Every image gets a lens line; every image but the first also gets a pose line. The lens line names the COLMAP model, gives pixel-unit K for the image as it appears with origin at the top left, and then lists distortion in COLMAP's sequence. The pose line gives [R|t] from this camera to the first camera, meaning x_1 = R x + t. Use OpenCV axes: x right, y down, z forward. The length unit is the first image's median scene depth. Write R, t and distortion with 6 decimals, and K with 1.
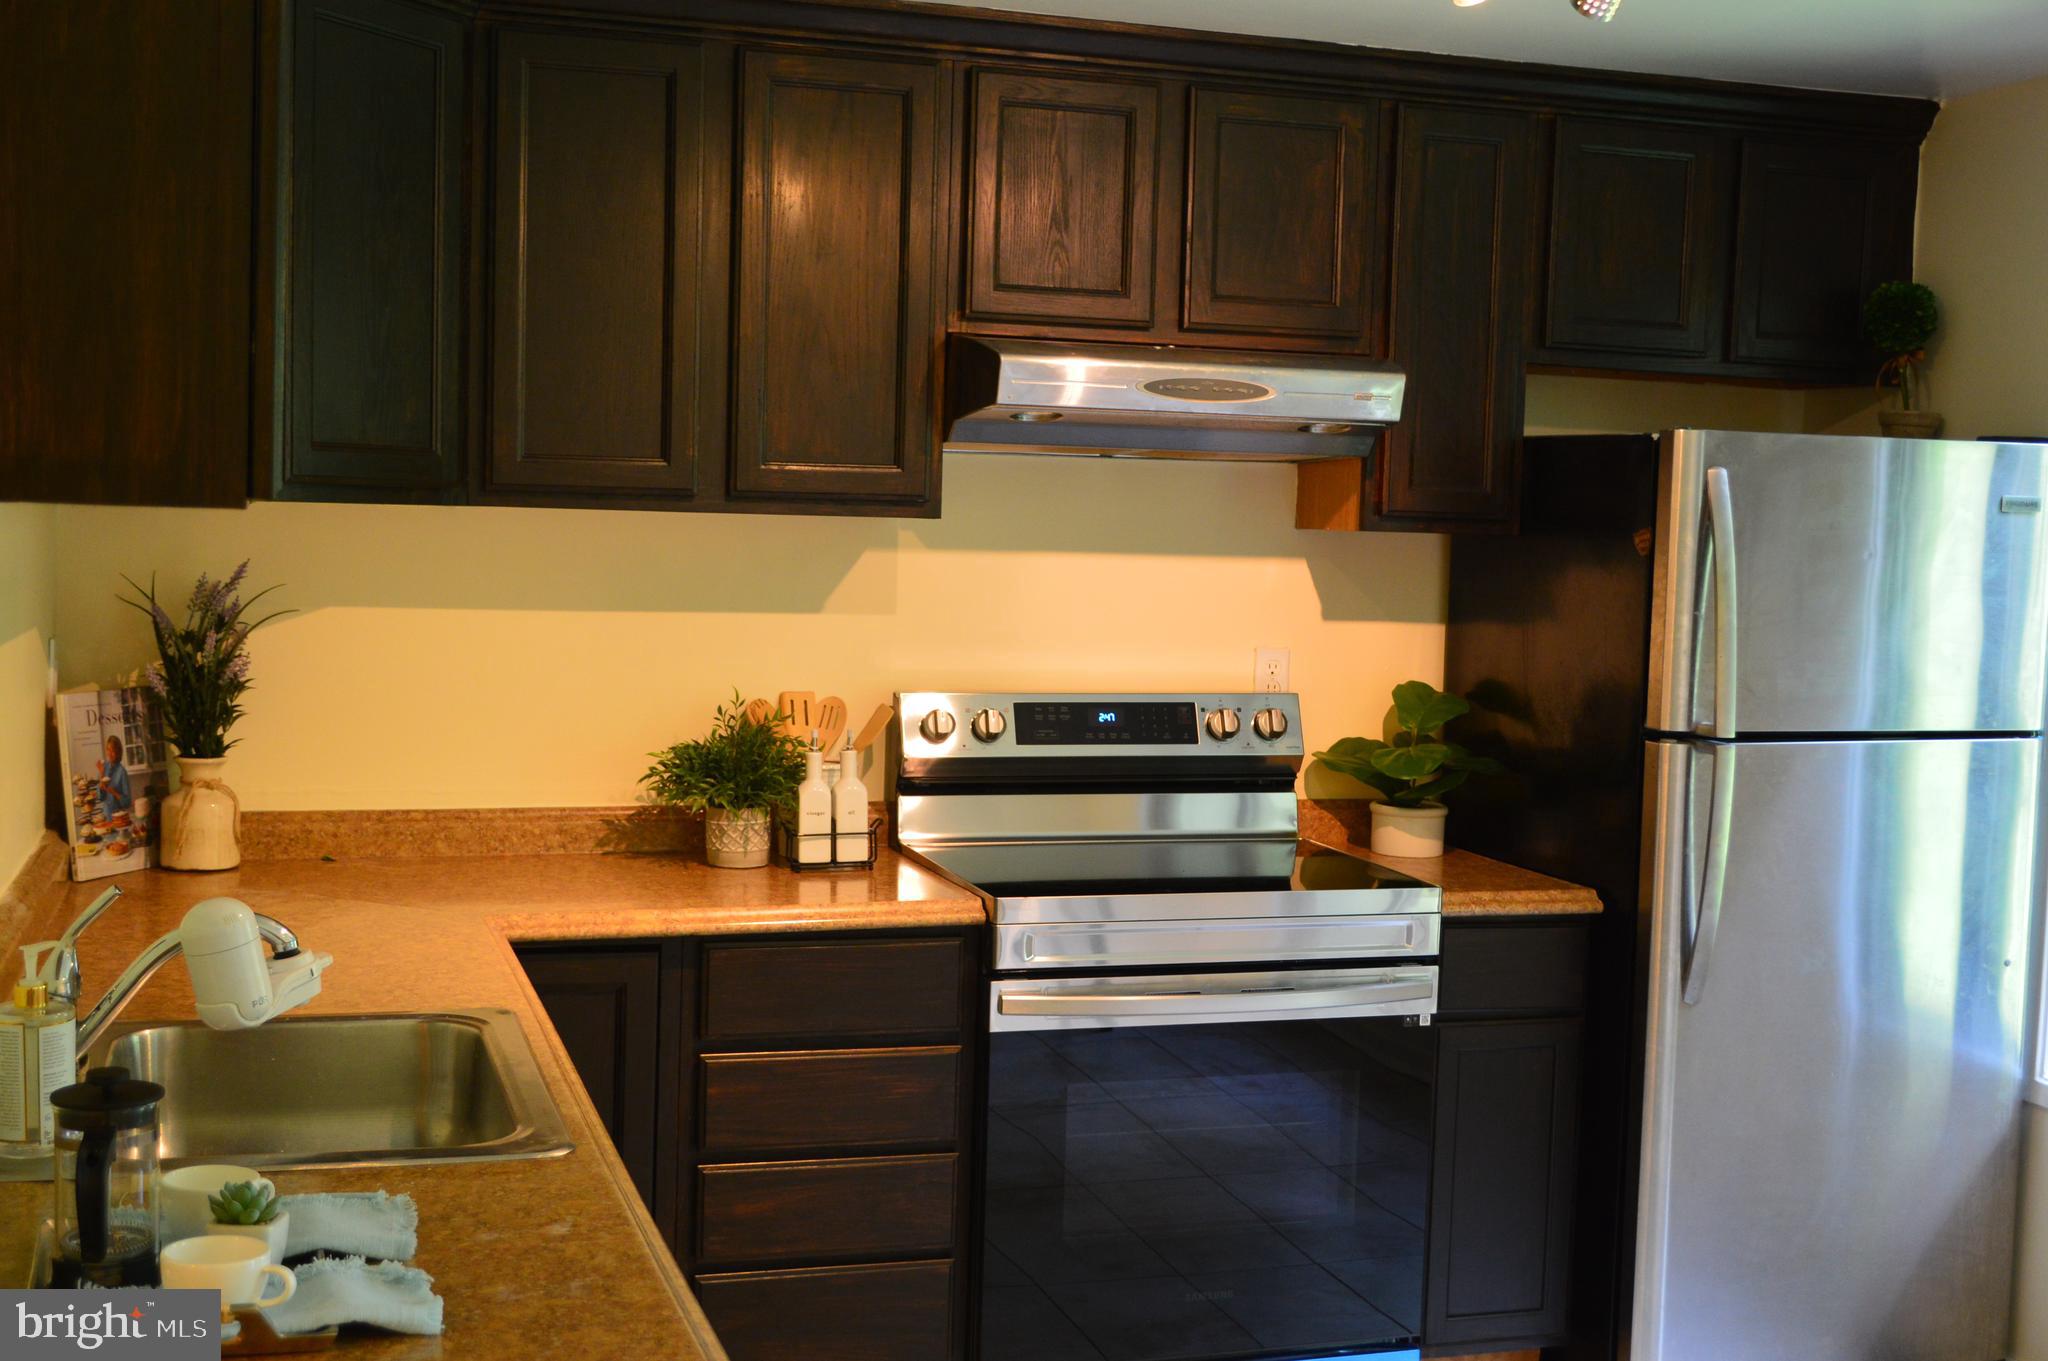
lens RADIAL K [[2296.6, 0, 1023.5], [0, 2296.6, 670.4], [0, 0, 1]] dist [0.012926, 0.000000]
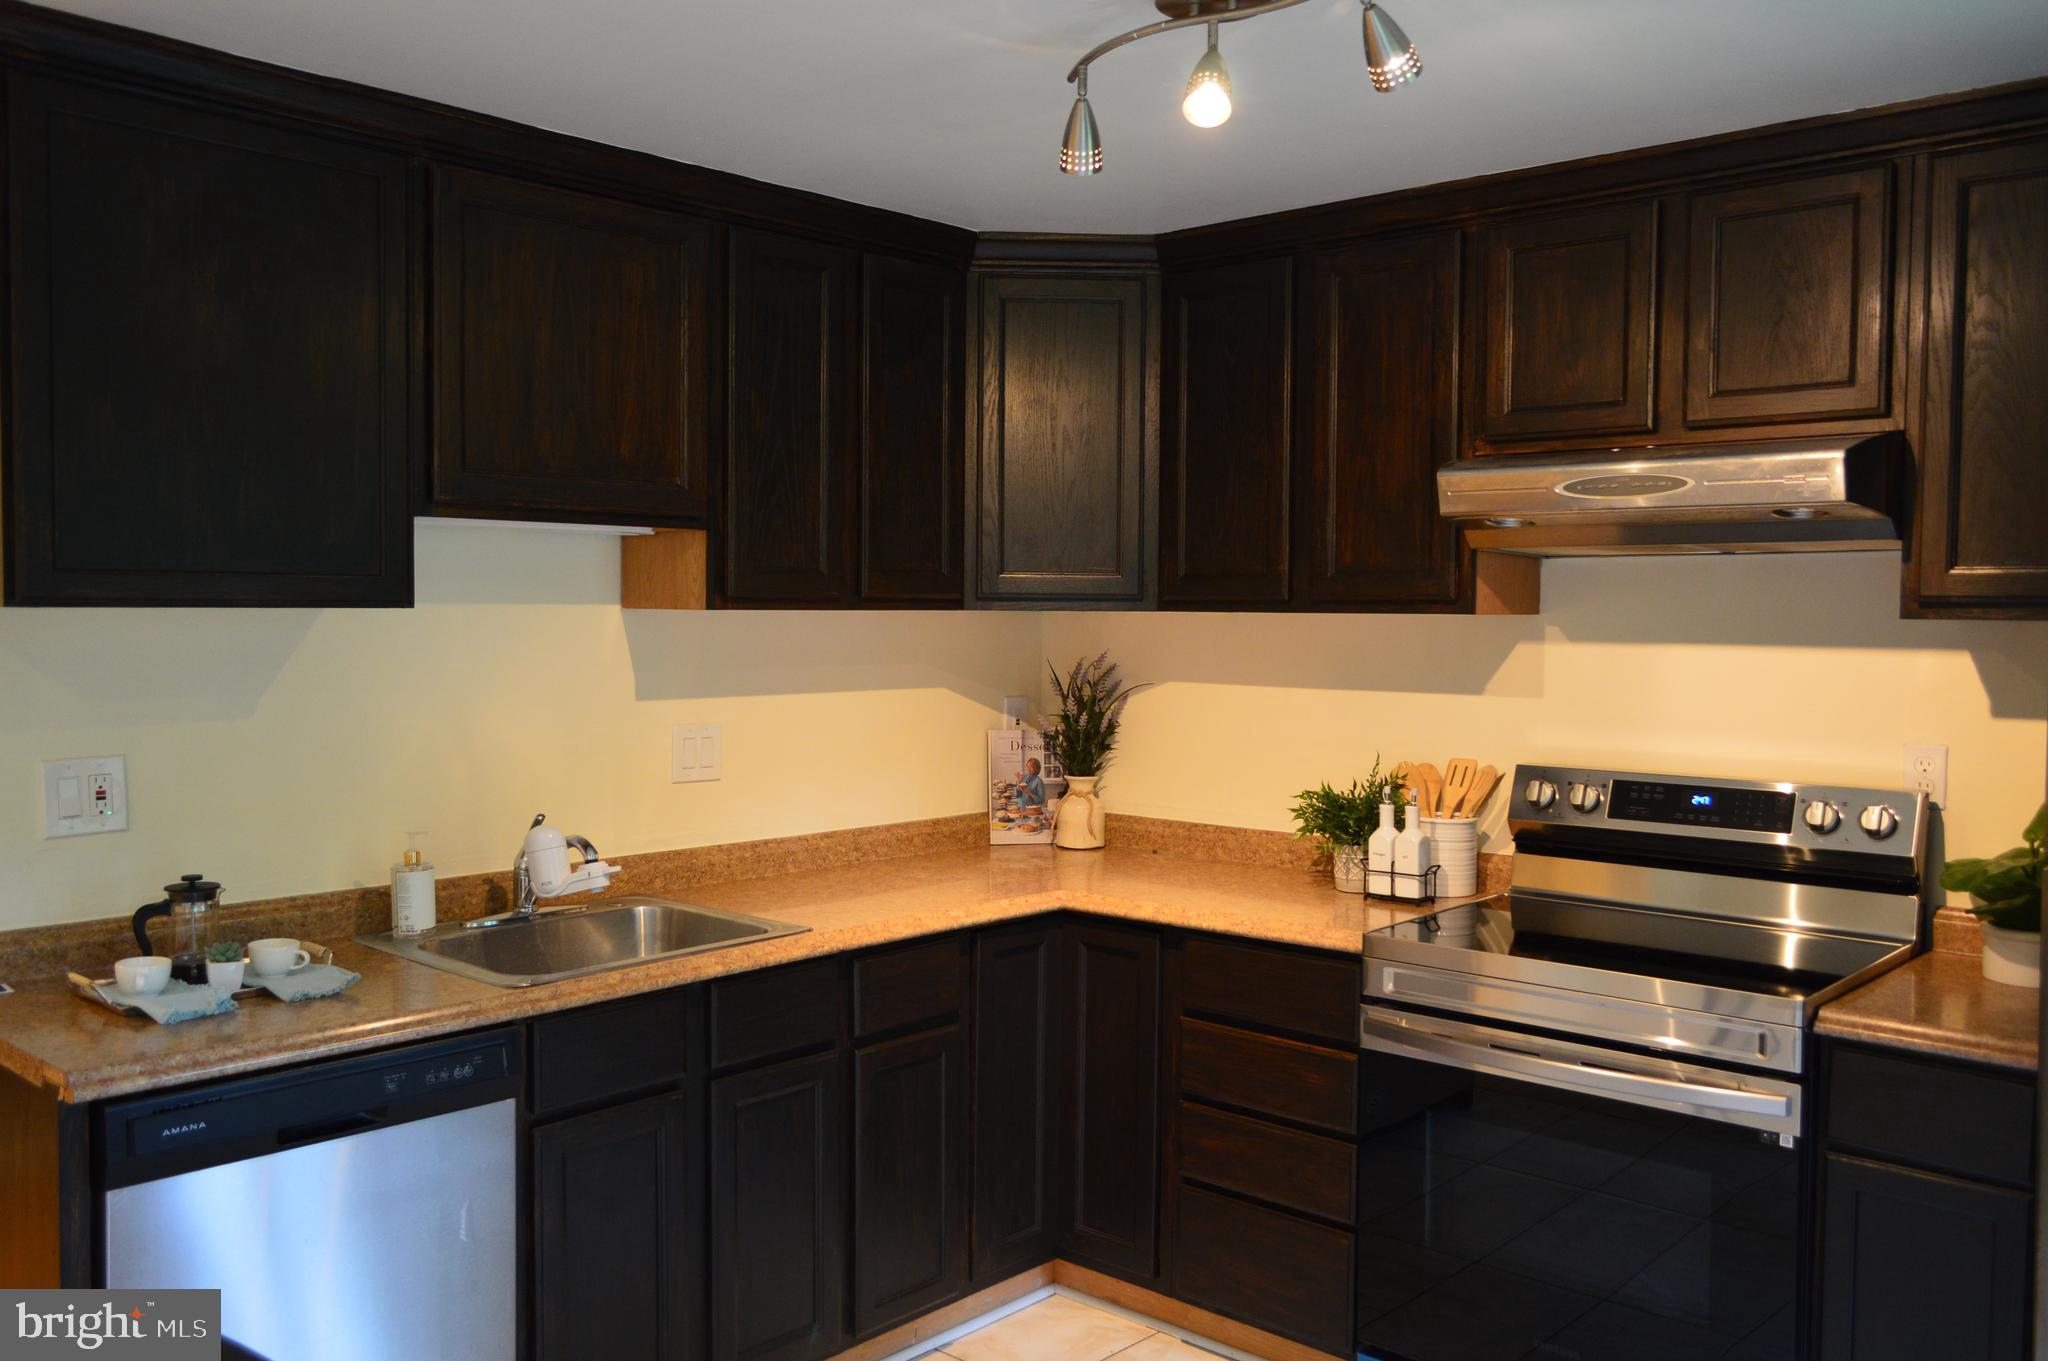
lens RADIAL K [[1628.3, 0, 1023.5], [0, 1628.3, 691.6], [0, 0, 1]] dist [0.008972, -0.005256]
pose [[0.539132, 0.020793, -0.841964, 0.544648], [-0.048771, 0.998788, -0.006564, -0.010143], [0.840808, 0.044602, 0.539493, 0.363366]]
